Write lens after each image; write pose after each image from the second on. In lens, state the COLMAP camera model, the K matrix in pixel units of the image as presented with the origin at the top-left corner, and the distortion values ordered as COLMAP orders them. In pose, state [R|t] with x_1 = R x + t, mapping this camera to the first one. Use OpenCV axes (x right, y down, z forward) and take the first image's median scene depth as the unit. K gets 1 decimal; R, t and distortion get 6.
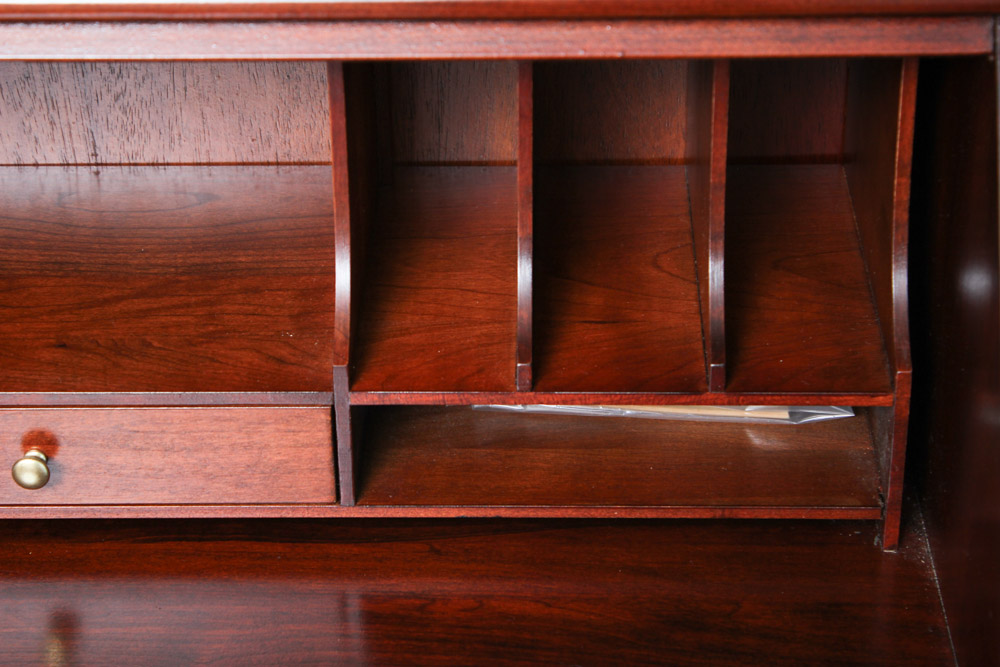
lens RADIAL K [[2373.0, 0, 497.7], [0, 2373.0, 330.1], [0, 0, 1]] dist [0.076797, 0.000000]
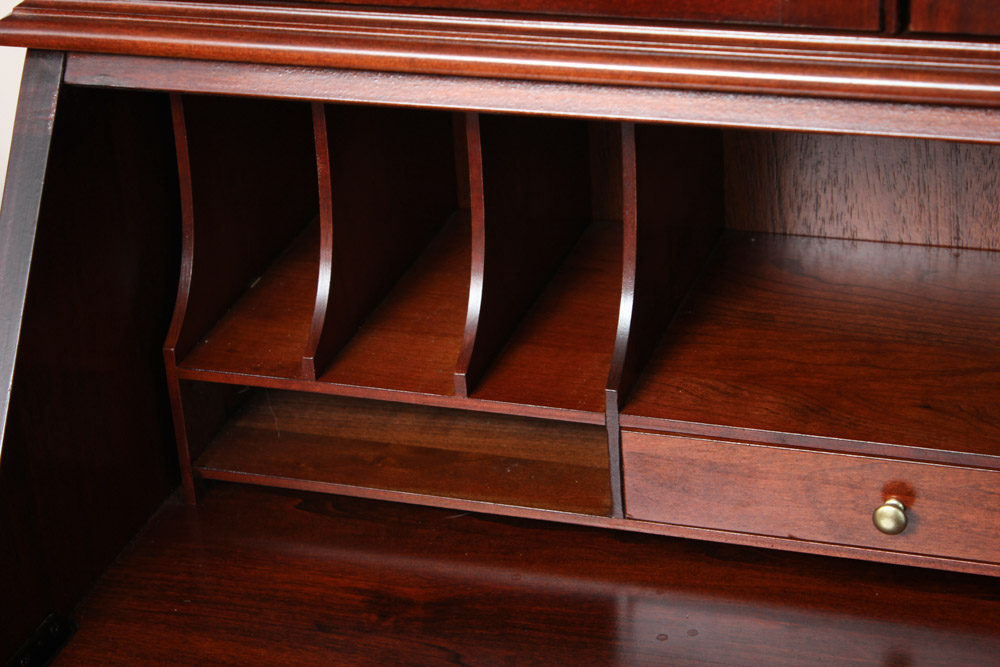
lens RADIAL K [[2373.0, 0, 495.5], [0, 2373.0, 338.2], [0, 0, 1]] dist [0.076797, 0.000000]
pose [[0.951992, 0.098826, -0.289733, -0.059859], [-0.111875, 0.993305, -0.028781, 0.028808], [0.284949, 0.059813, 0.956675, -0.094502]]
